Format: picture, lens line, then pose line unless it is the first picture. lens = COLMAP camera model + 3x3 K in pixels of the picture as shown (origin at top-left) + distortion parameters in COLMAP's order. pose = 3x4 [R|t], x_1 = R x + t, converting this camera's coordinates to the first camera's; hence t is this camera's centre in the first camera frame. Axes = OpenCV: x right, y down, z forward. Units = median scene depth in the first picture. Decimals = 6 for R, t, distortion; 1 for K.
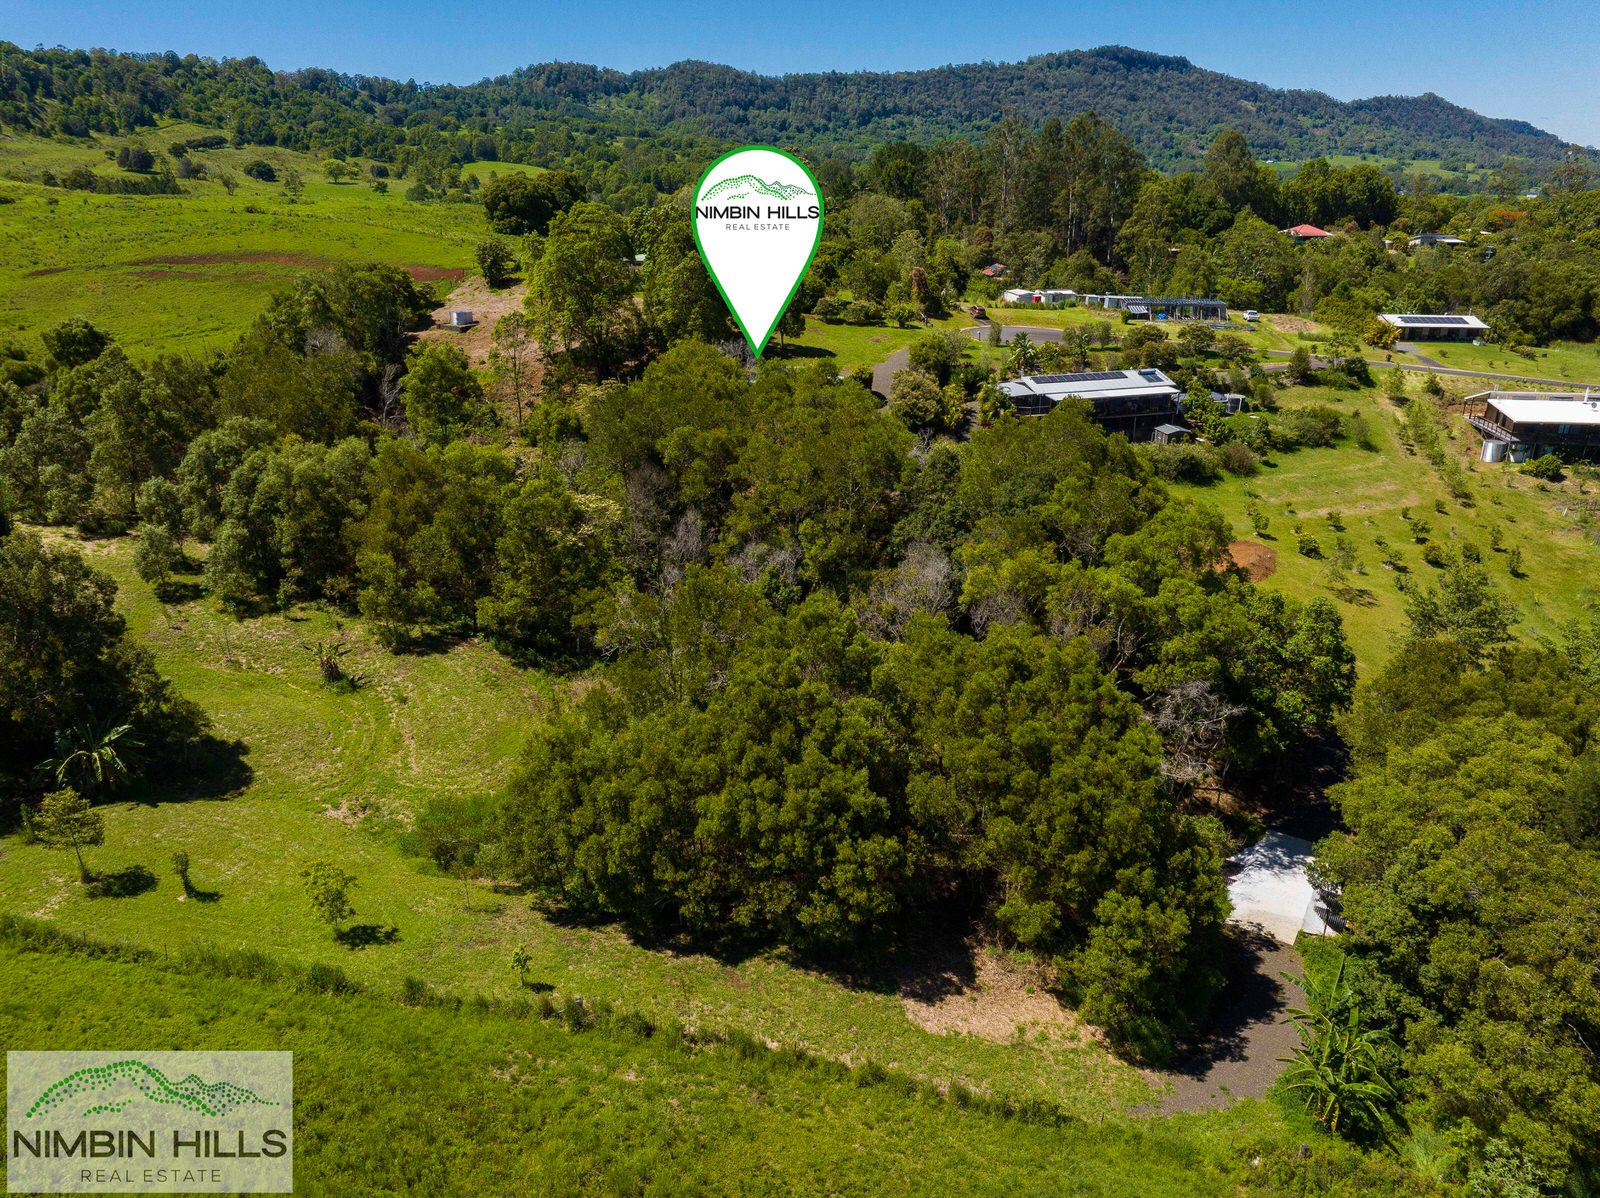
lens RADIAL K [[1107.4, 0, 800.0], [0, 1107.4, 599.0], [0, 0, 1]] dist [-0.068508, 0.036590]
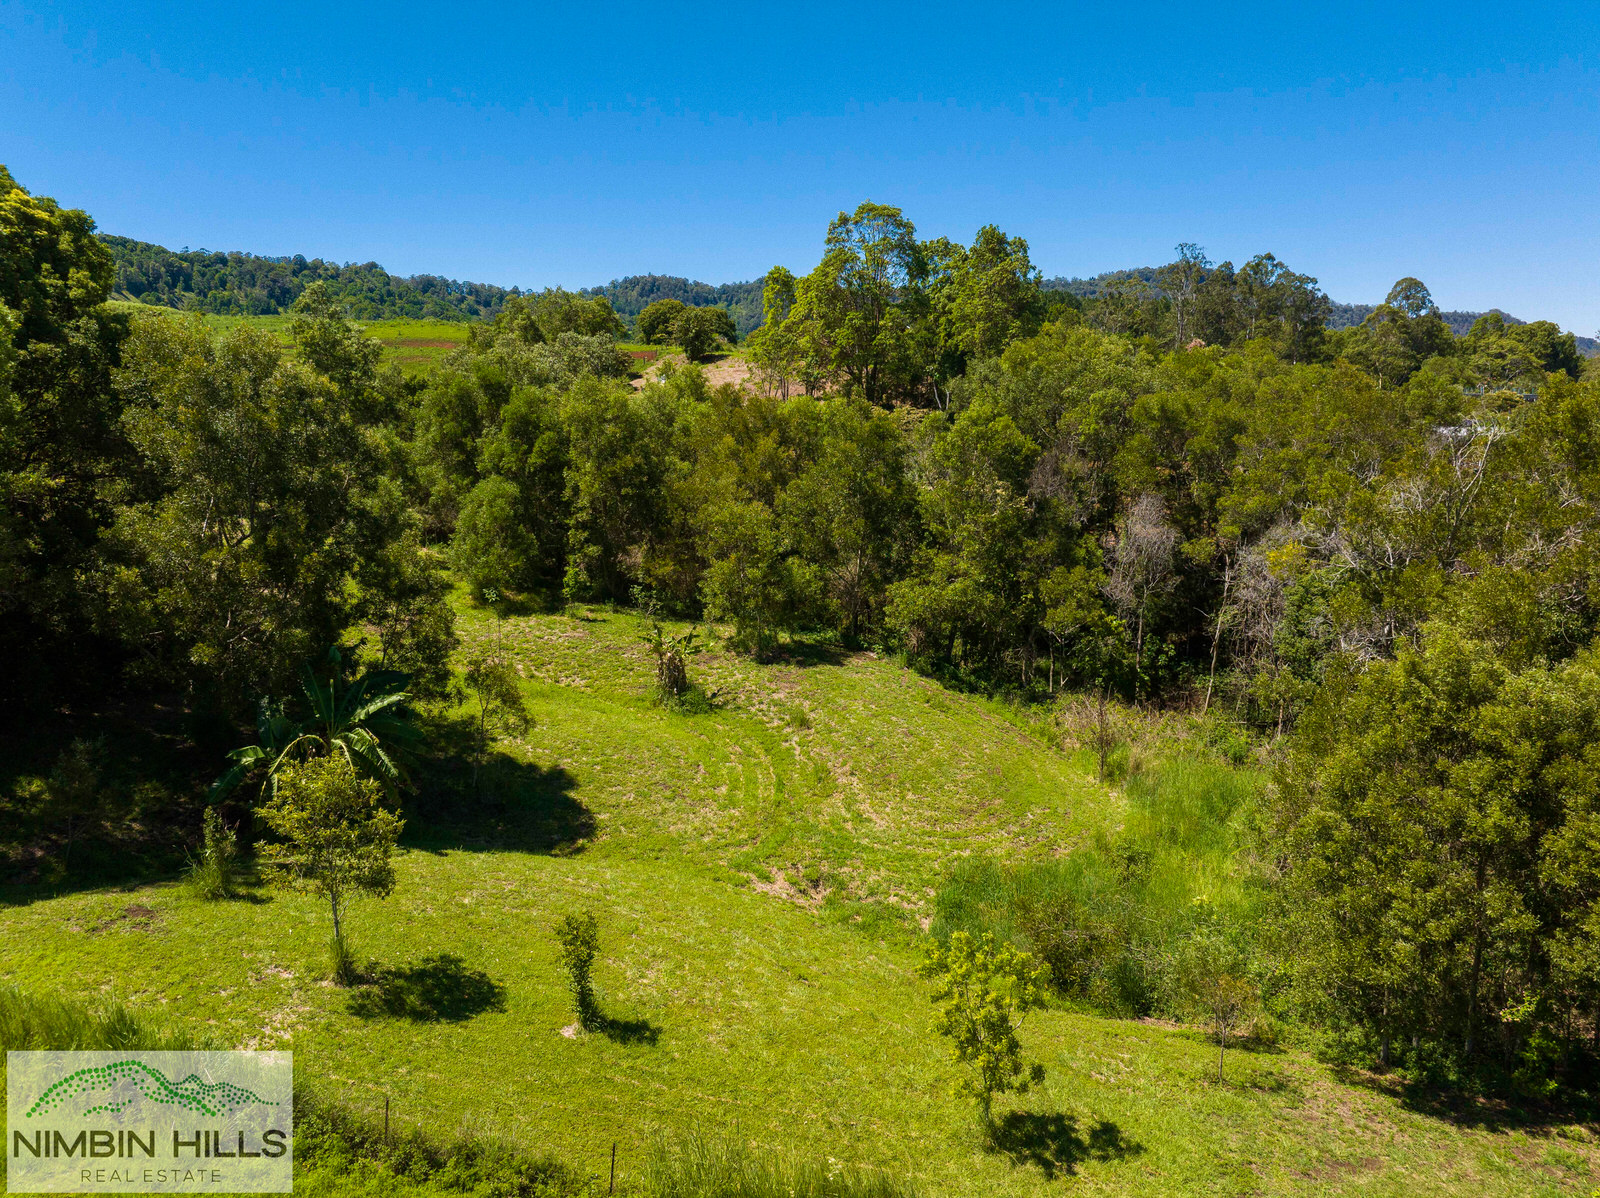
lens RADIAL K [[1105.7, 0, 811.0], [0, 1105.7, 598.7], [0, 0, 1]] dist [-0.021277, -0.046443]
pose [[0.998341, 0.023194, -0.052691, -0.298862], [-0.032072, 0.984140, -0.174470, 0.118936], [0.047809, 0.175871, 0.983252, 0.362472]]
